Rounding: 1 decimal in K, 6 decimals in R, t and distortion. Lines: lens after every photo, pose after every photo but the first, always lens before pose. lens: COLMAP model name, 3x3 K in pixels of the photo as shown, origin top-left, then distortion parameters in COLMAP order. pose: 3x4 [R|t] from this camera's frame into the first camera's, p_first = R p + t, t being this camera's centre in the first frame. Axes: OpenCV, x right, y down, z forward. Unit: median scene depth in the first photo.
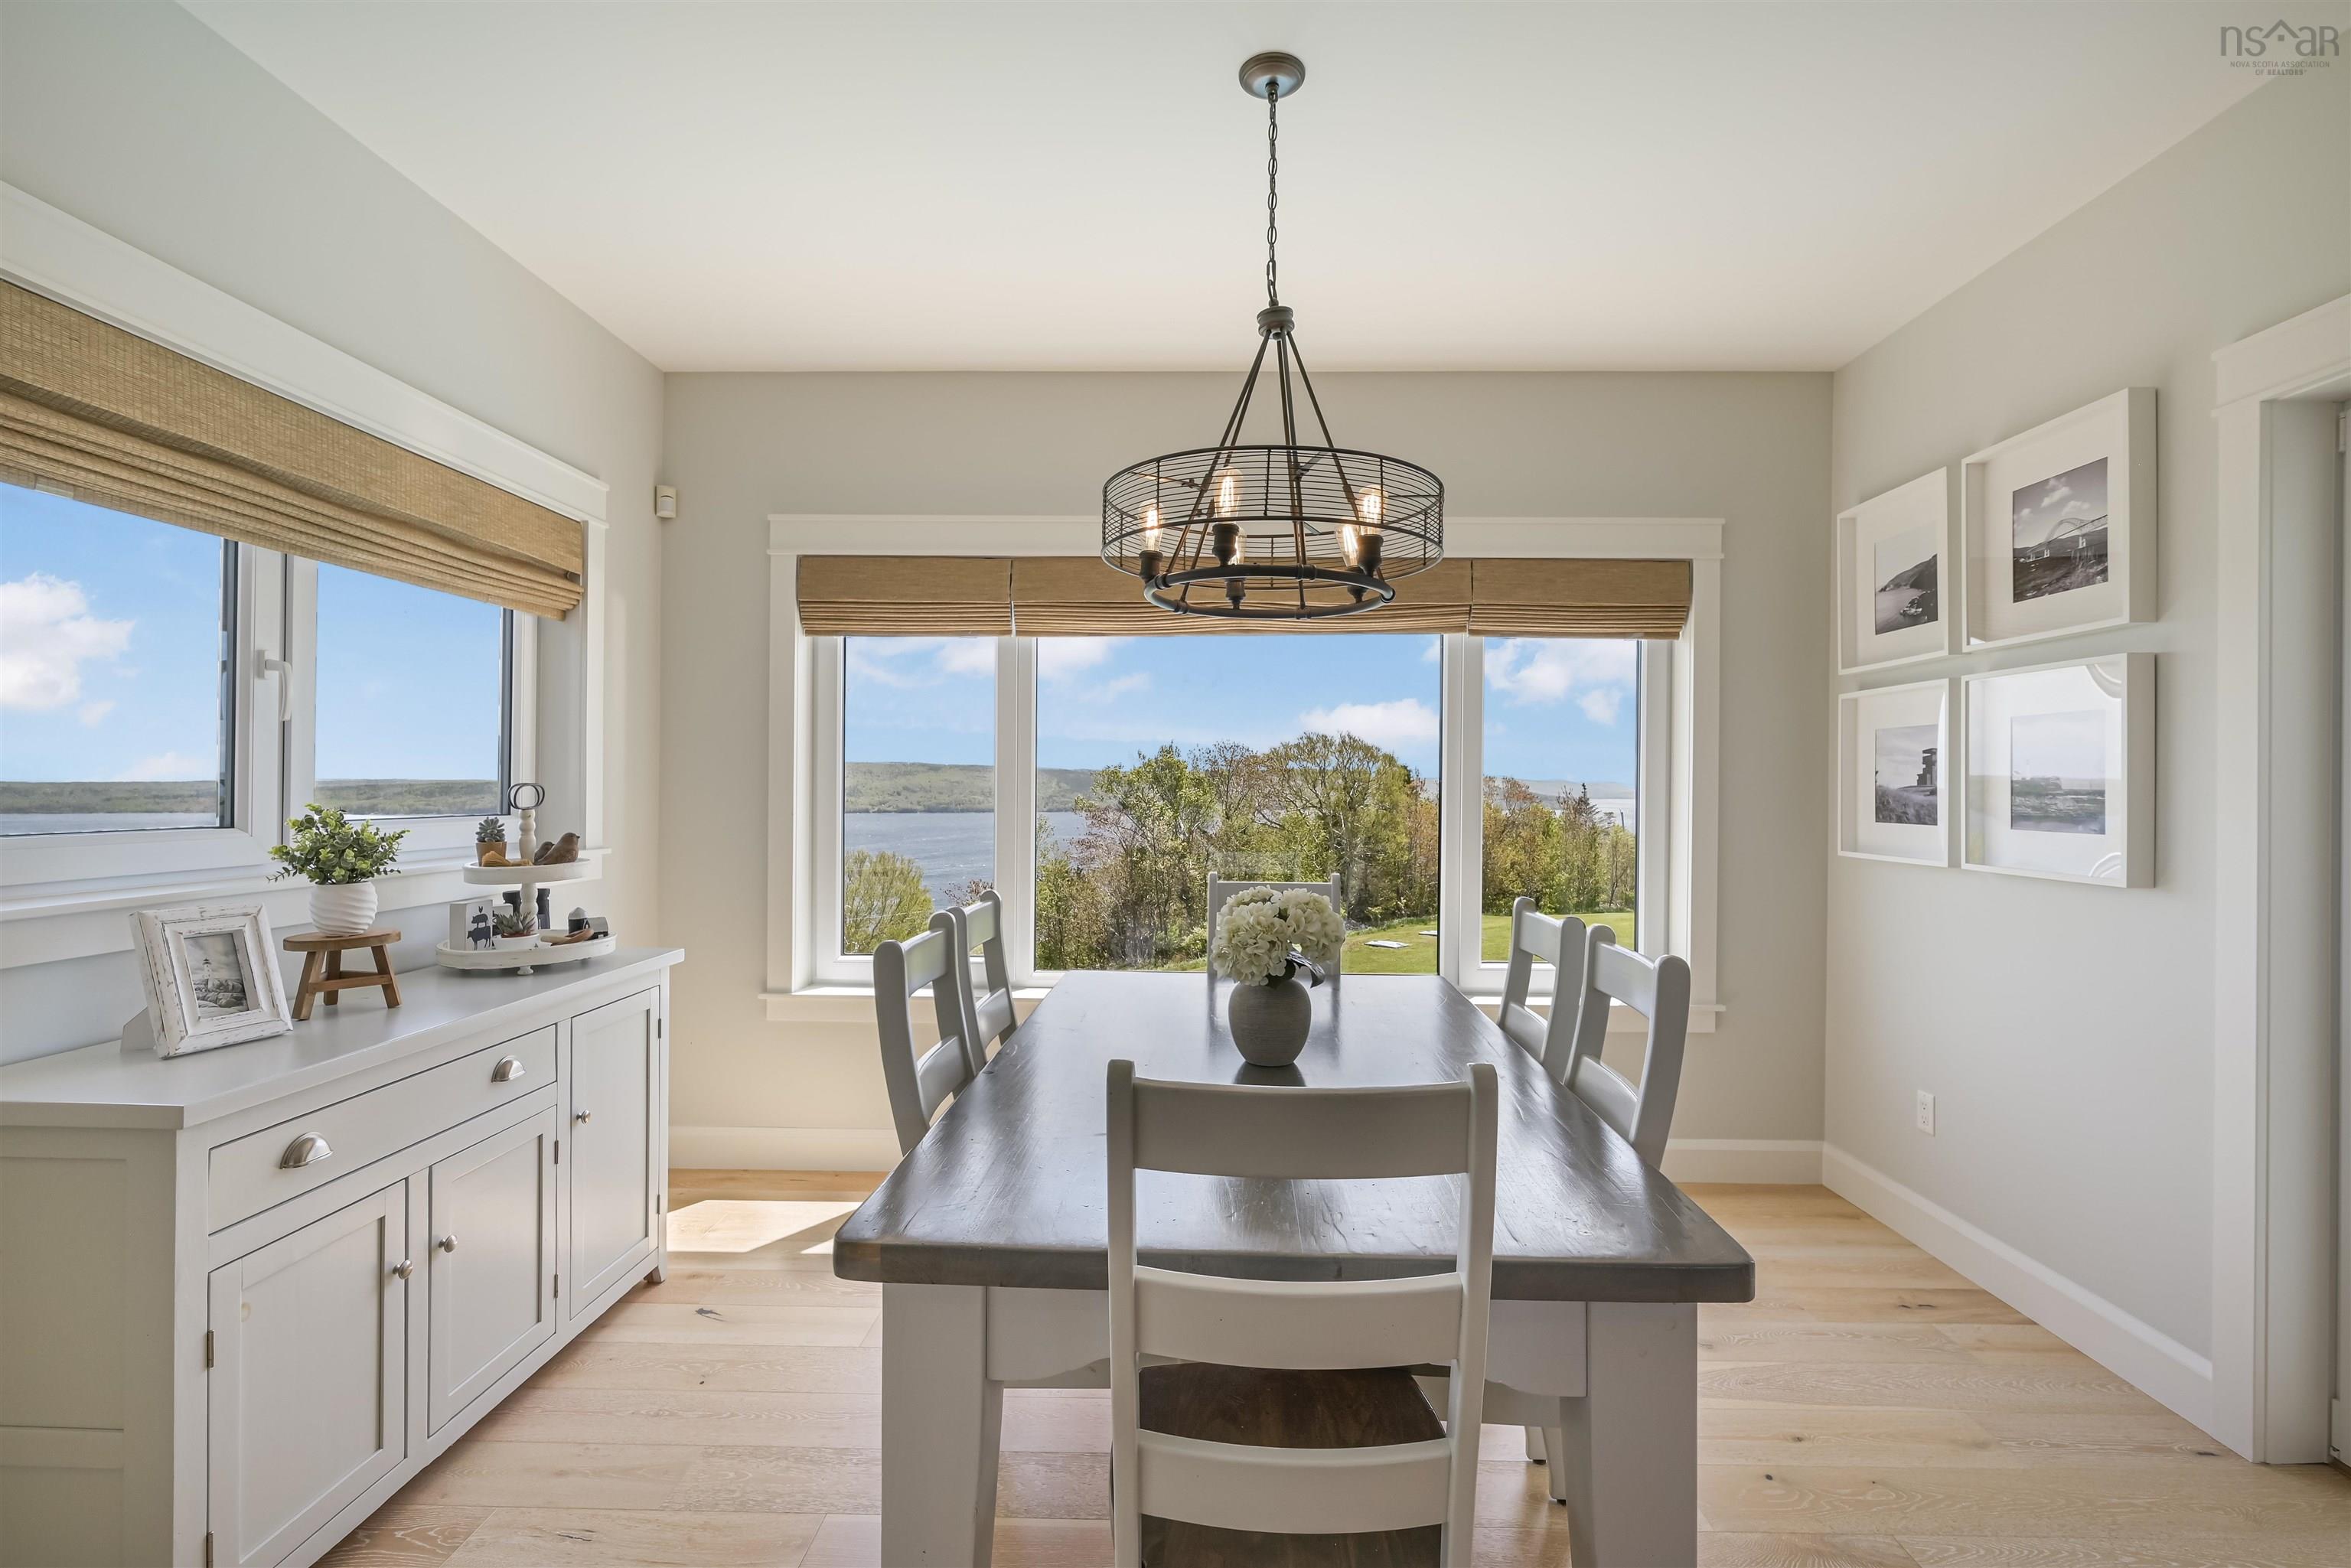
lens RADIAL K [[1079.5, 0, 1196.0], [0, 1079.5, 796.5], [0, 0, 1]] dist [0.003106, -0.004023]
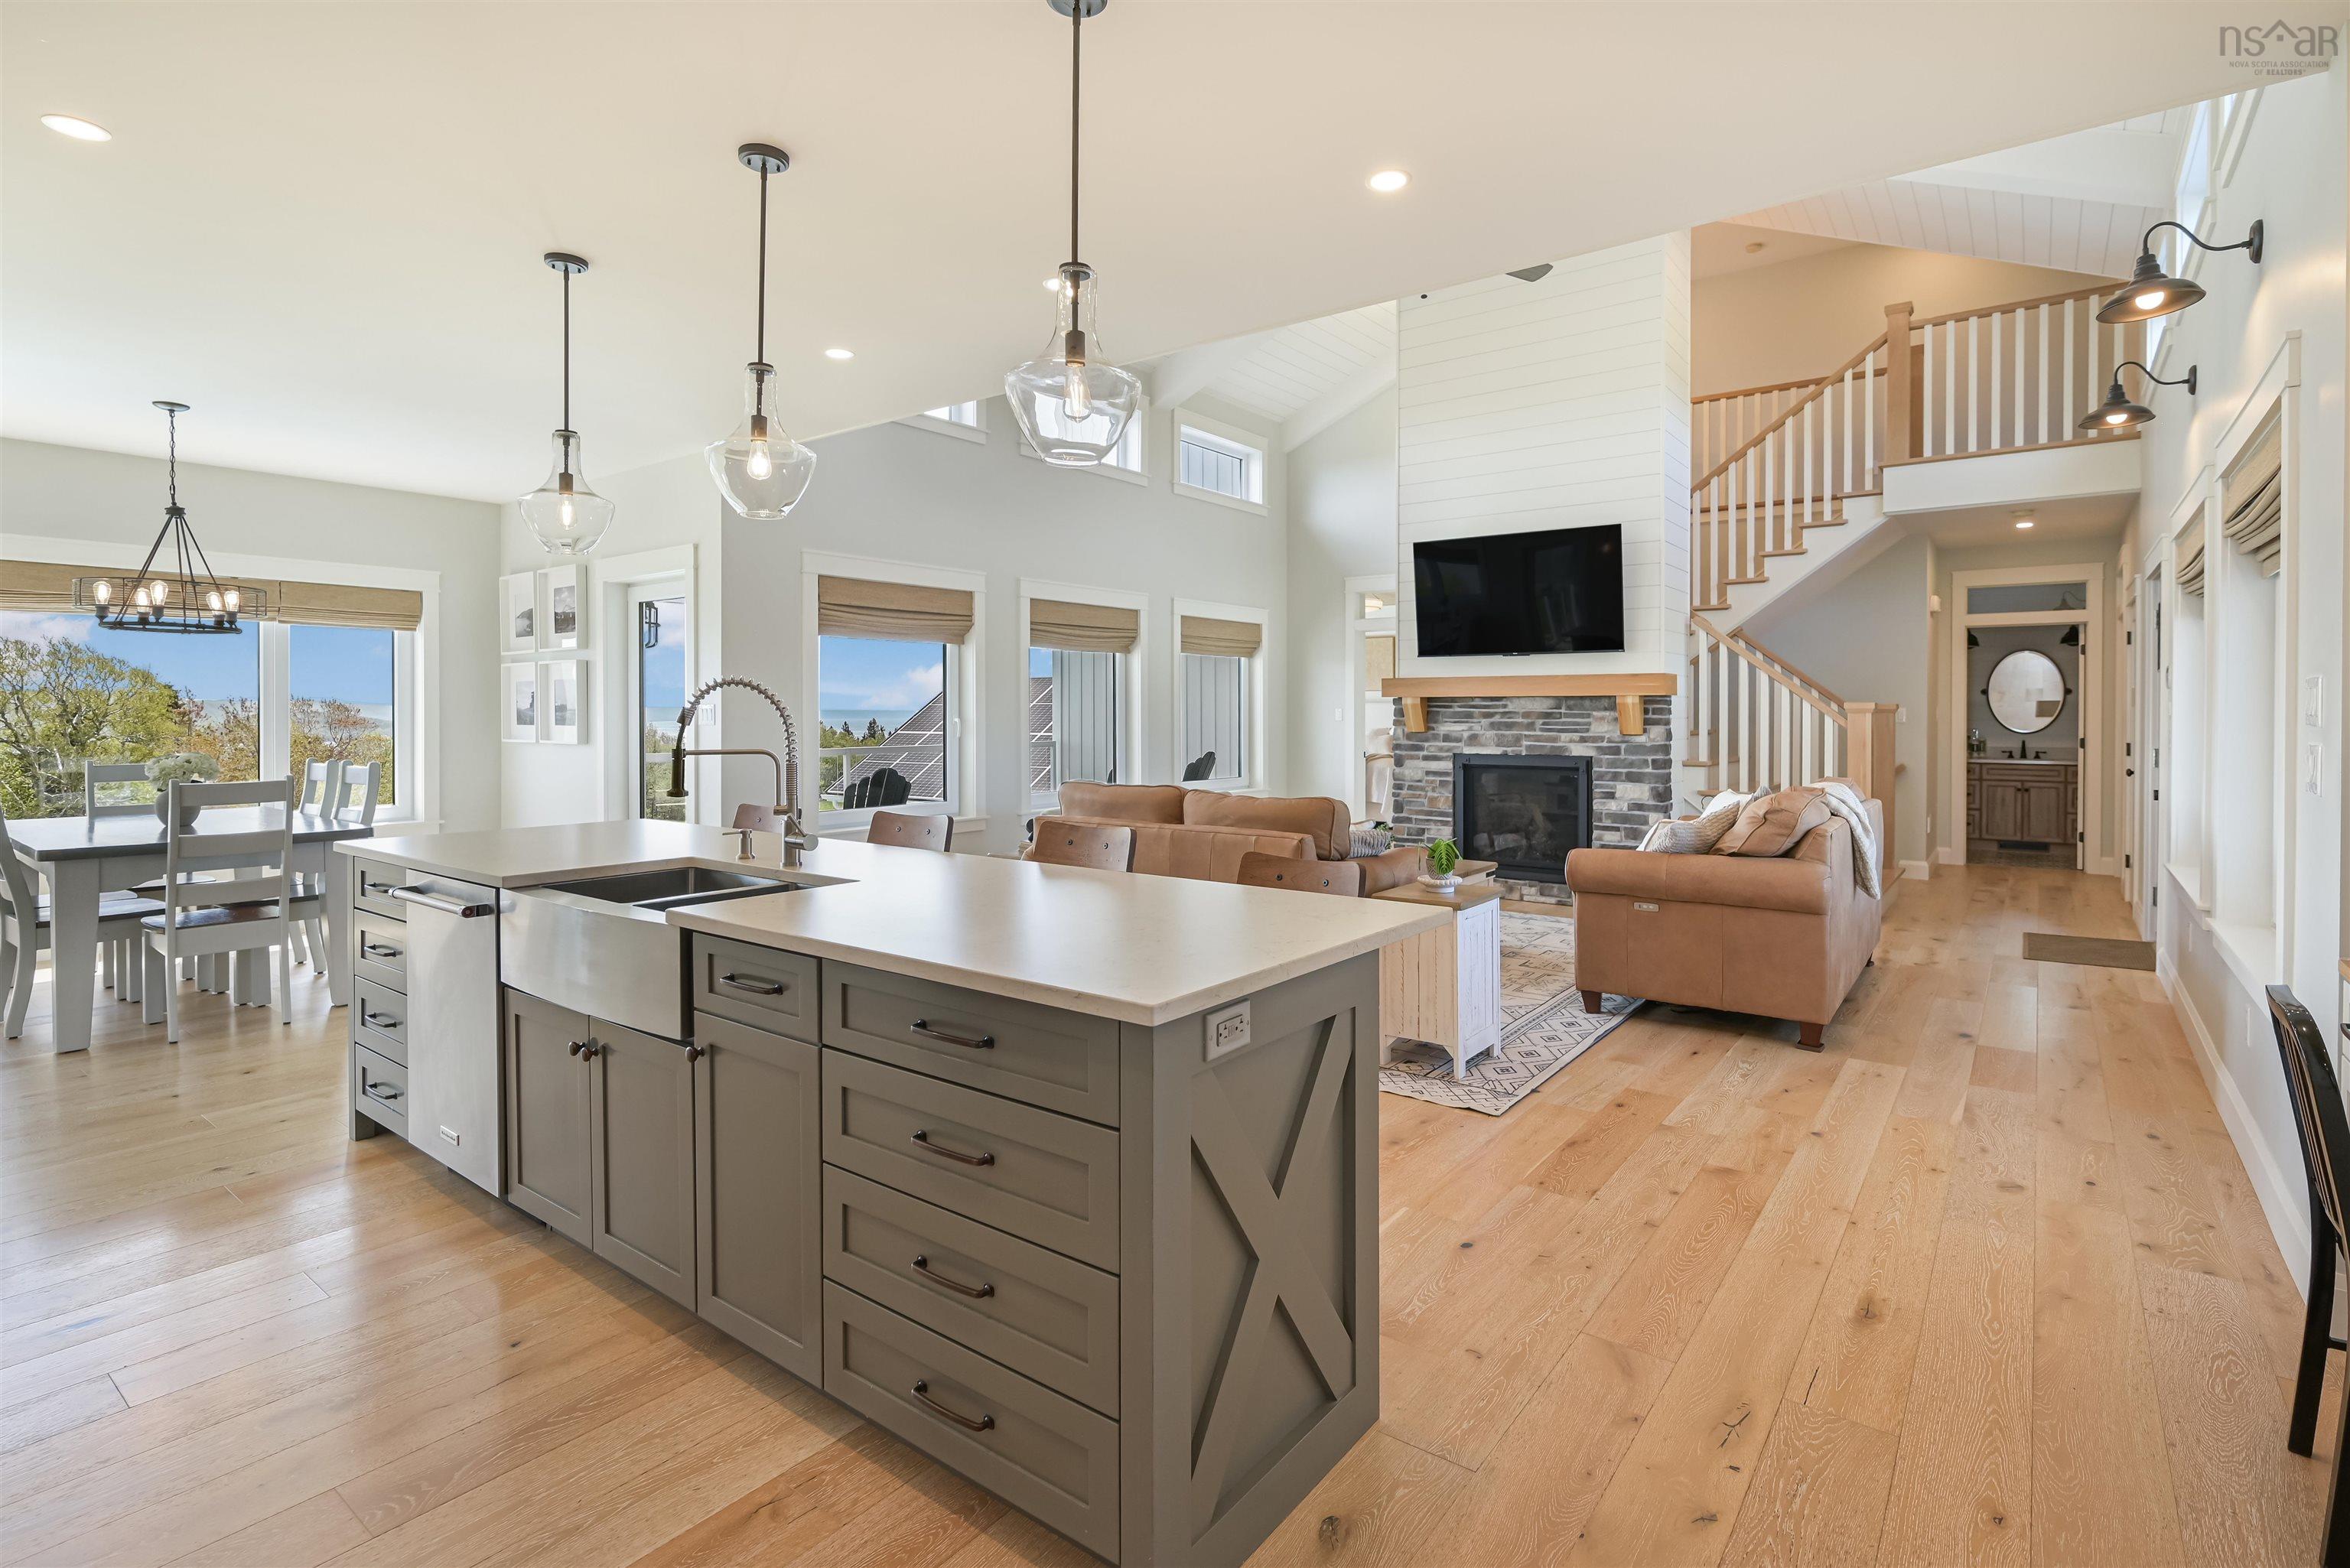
lens RADIAL K [[1079.0, 0, 1201.1], [0, 1079.0, 729.1], [0, 0, 1]] dist [0.003106, -0.004023]
pose [[0.576184, -0.017726, 0.817128, -0.353870], [0.010725, 0.999843, 0.014127, 0.016808], [-0.817250, 0.000624, 0.576284, -1.391265]]
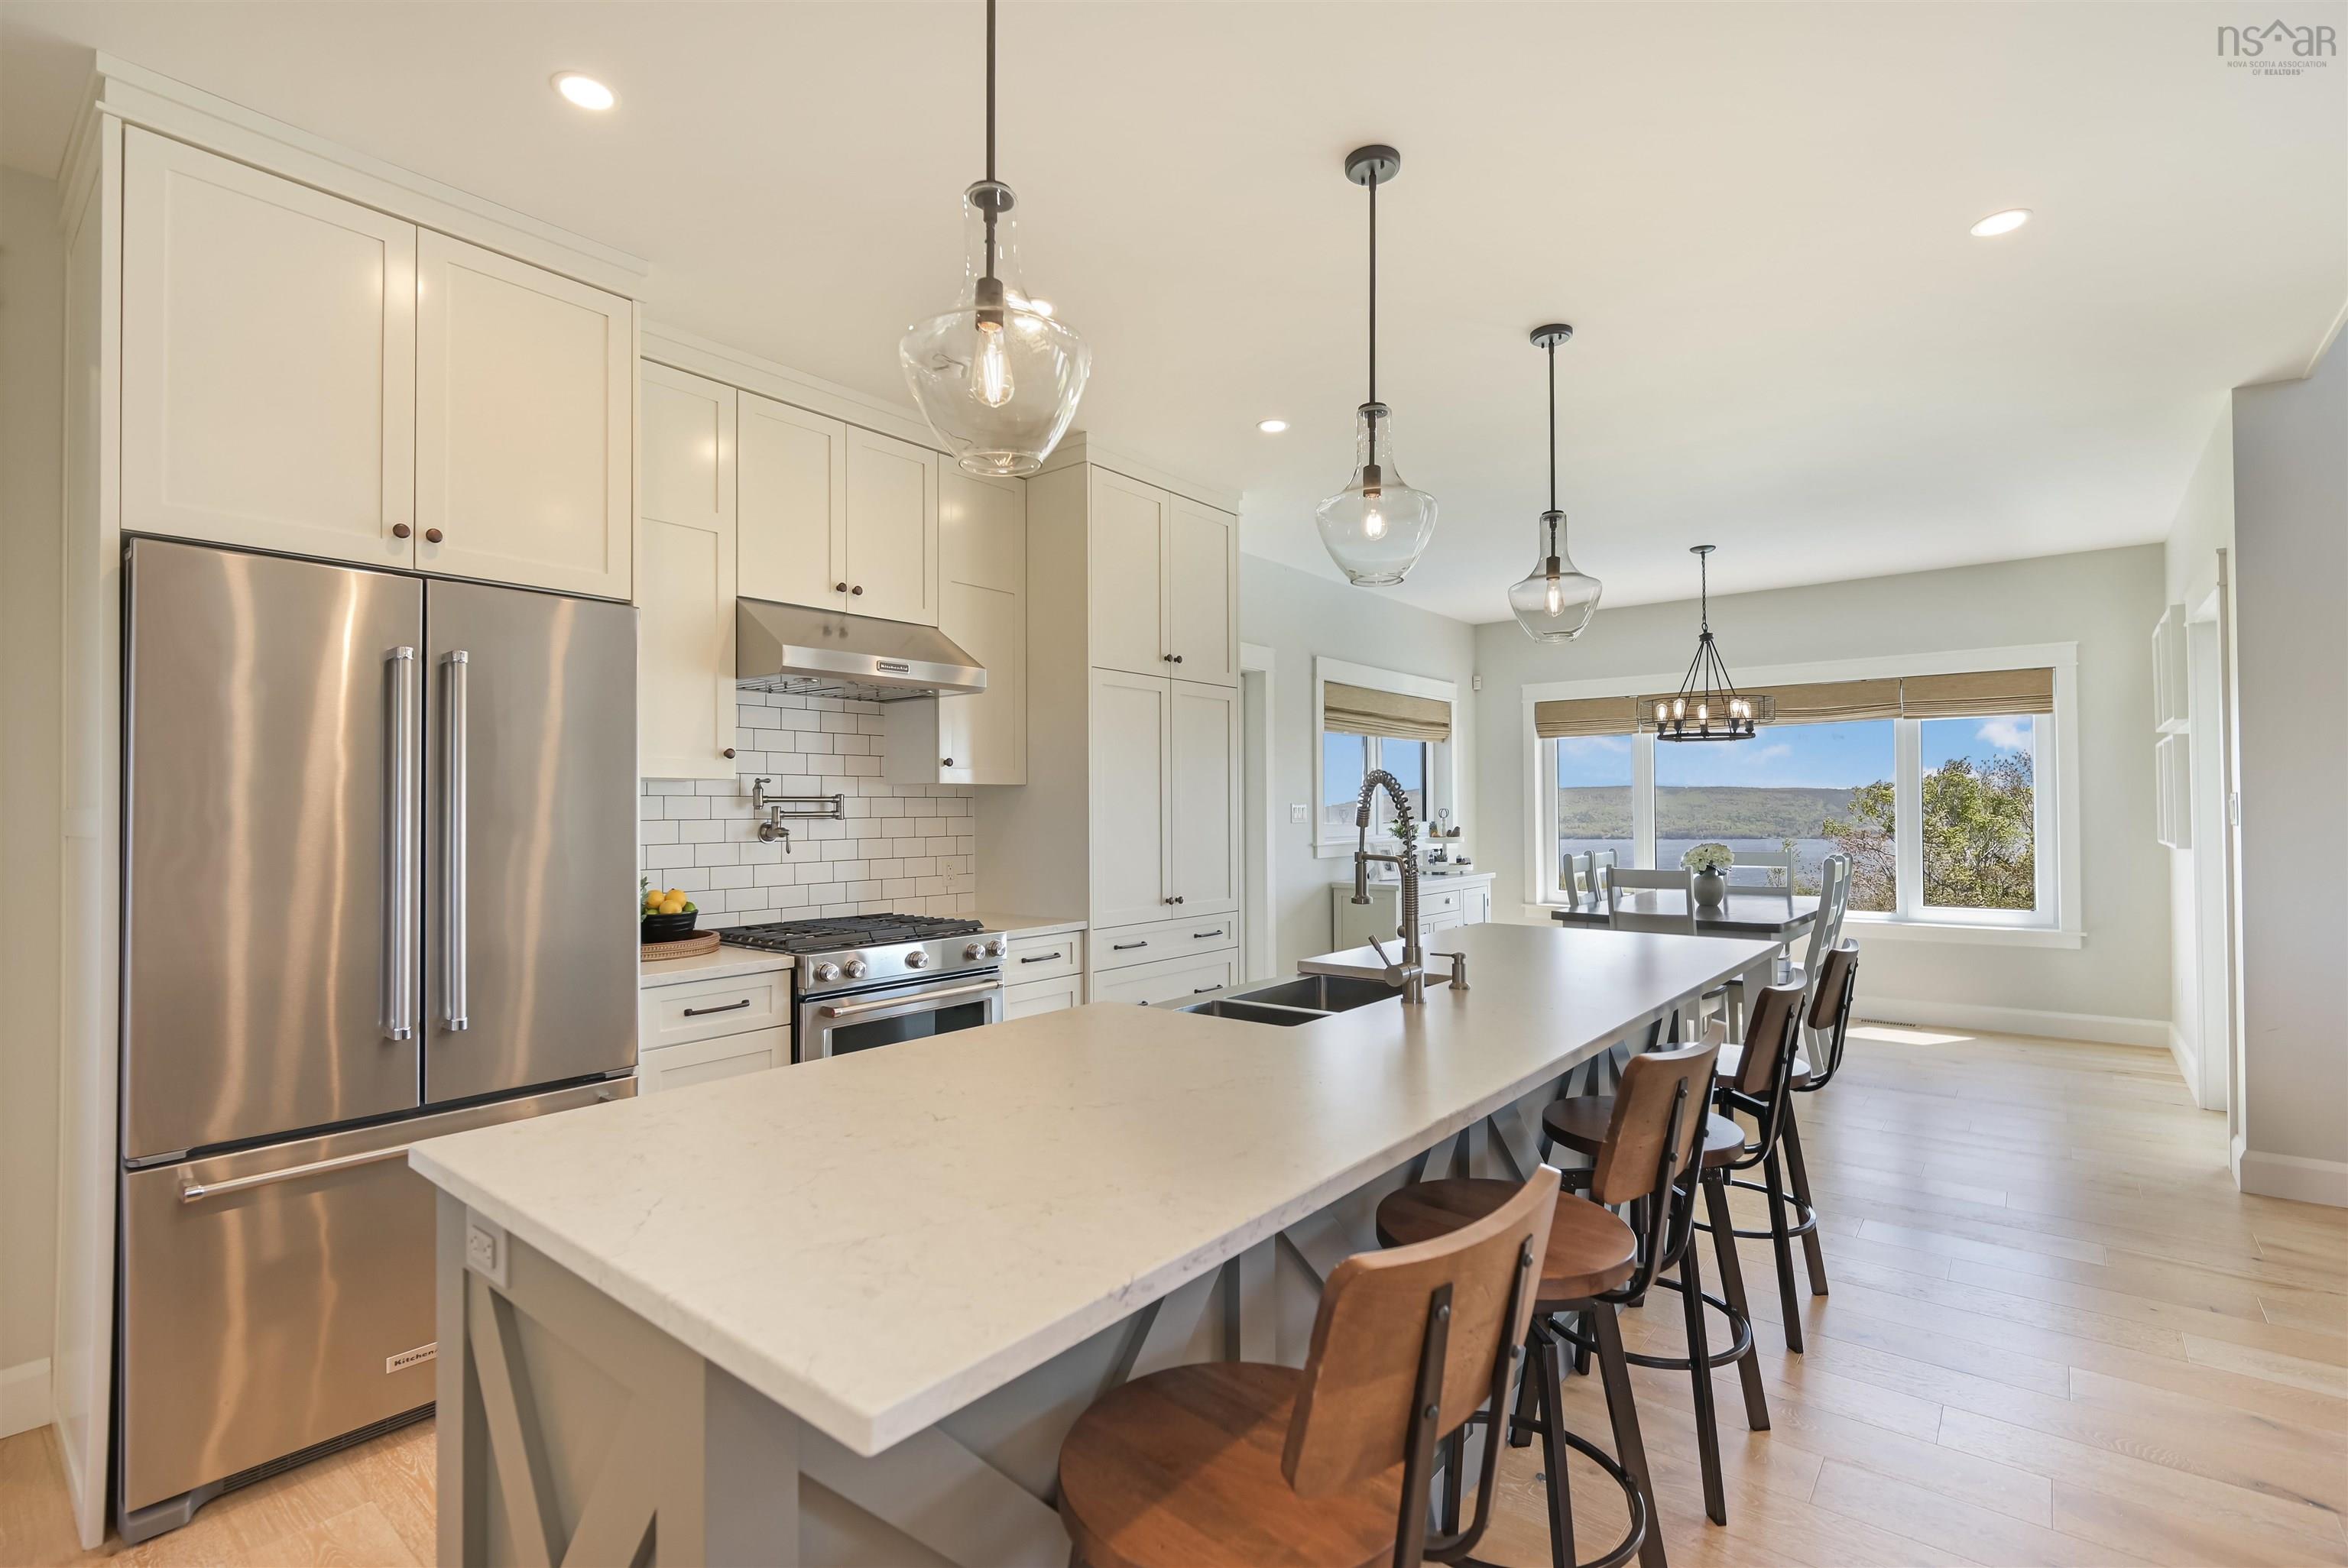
lens RADIAL K [[1078.0, 0, 1184.0], [0, 1078.0, 790.1], [0, 0, 1]] dist [0.003106, -0.004023]
pose [[0.794845, -0.021823, -0.606420, 0.423553], [0.004342, 0.999532, -0.030279, 0.017493], [0.606797, 0.021434, 0.794568, -1.271994]]
